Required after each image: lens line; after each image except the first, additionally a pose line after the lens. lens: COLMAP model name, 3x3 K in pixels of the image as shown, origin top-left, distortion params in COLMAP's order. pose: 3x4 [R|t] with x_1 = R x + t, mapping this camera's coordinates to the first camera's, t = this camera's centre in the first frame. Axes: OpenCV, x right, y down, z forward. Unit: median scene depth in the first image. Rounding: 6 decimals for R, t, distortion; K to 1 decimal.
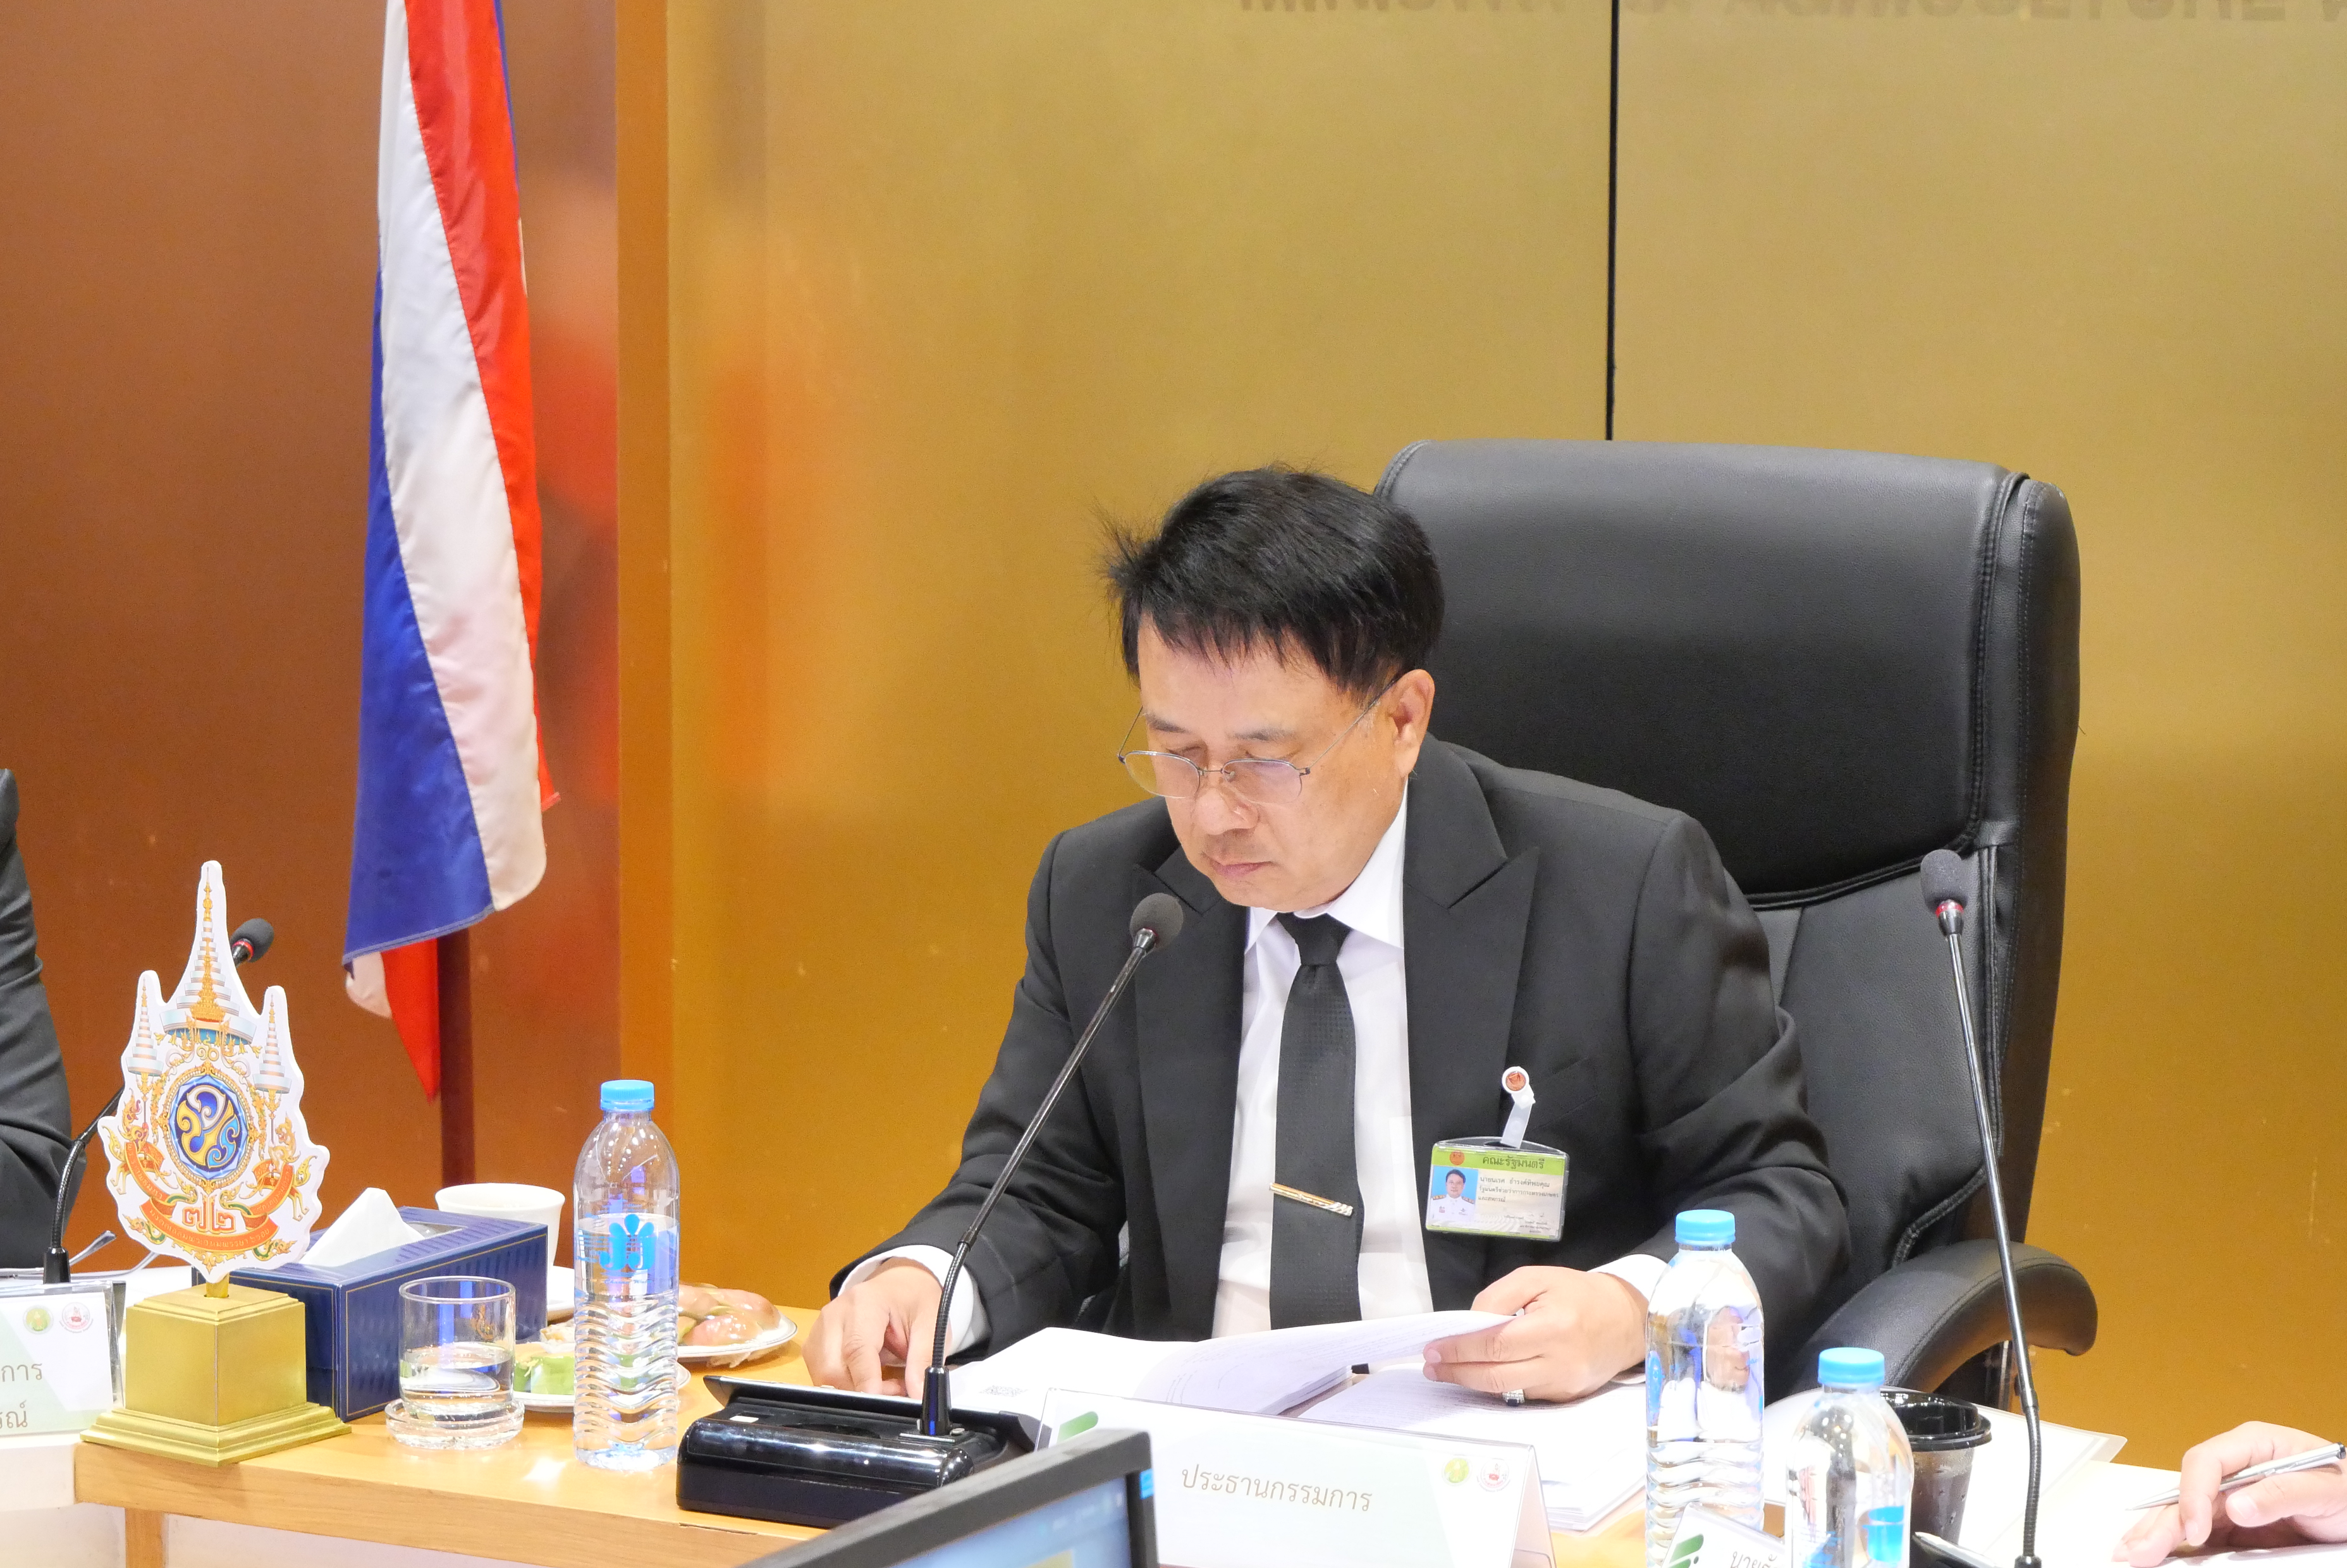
lens RADIAL K [[6786.0, 0, 1177.0], [0, 6786.0, 778.5], [0, 0, 1]] dist [0.021406, 0.000000]
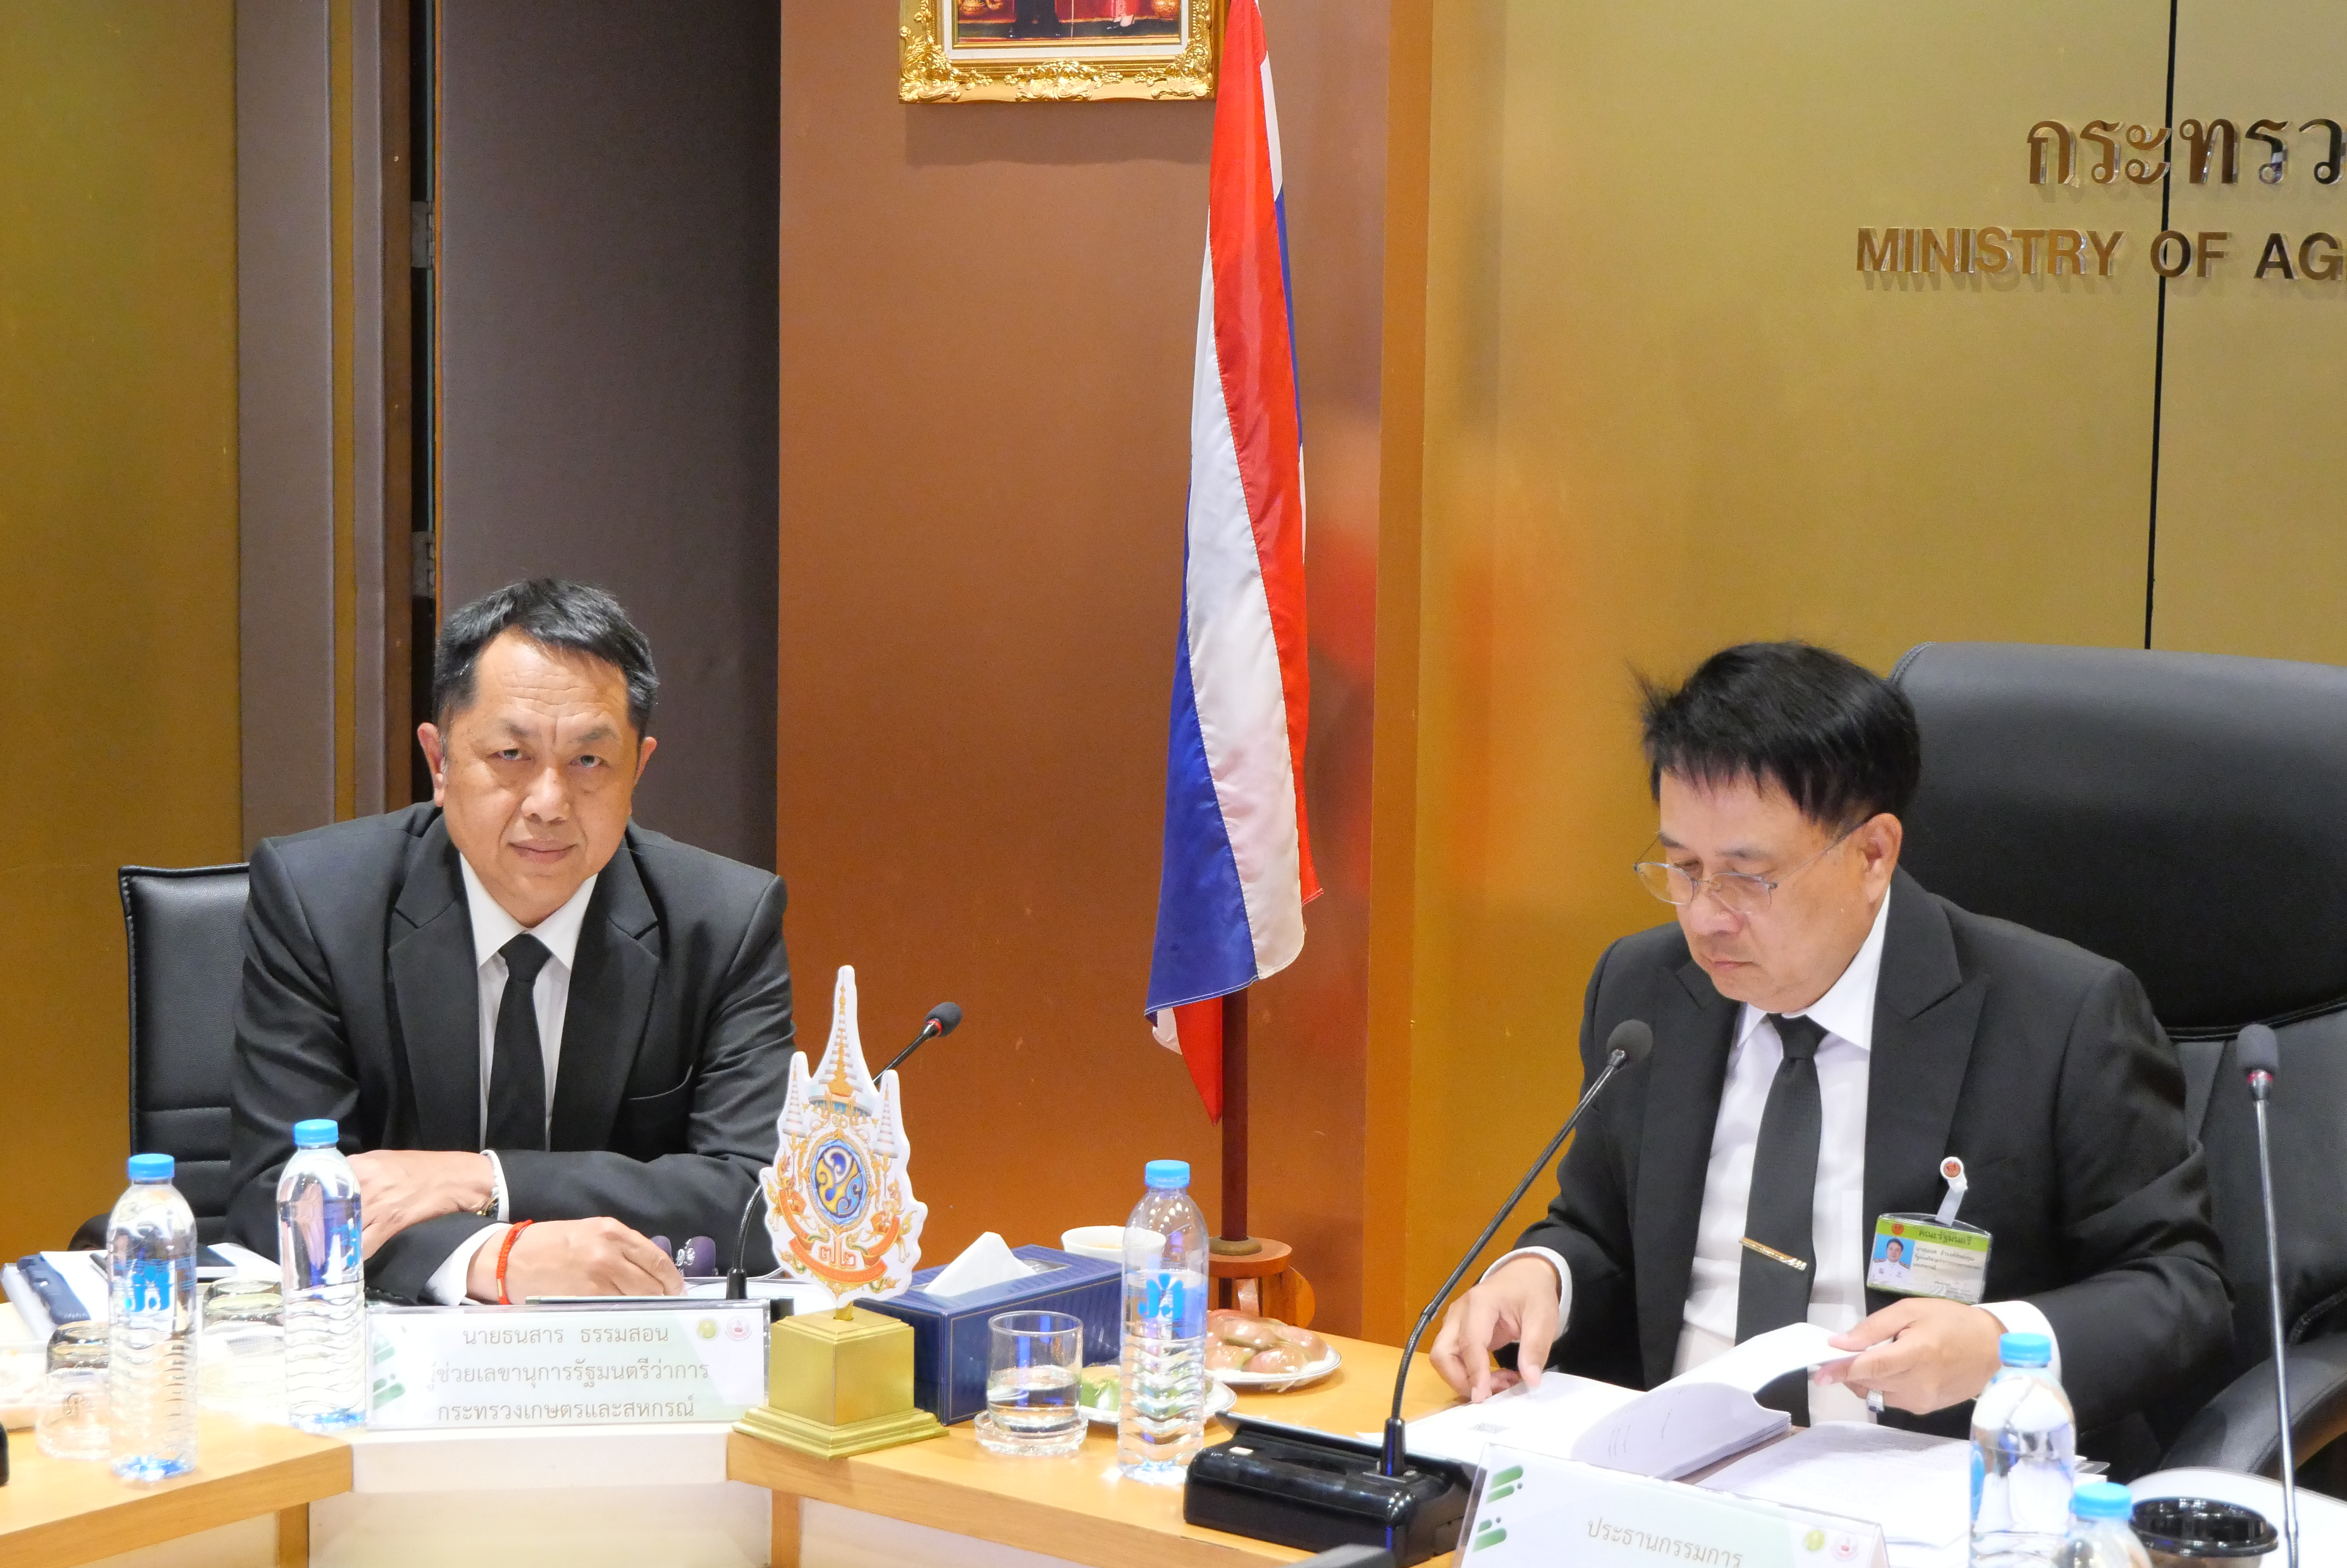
lens RADIAL K [[4774.4, 0, 1170.2], [0, 4774.4, 800.6], [0, 0, 1]] dist [0.044971, 0.000000]
pose [[0.983401, 0.031925, -0.178617, 0.063941], [-0.033137, 0.999444, -0.003804, -0.015203], [0.178396, 0.009660, 0.983911, 0.148160]]
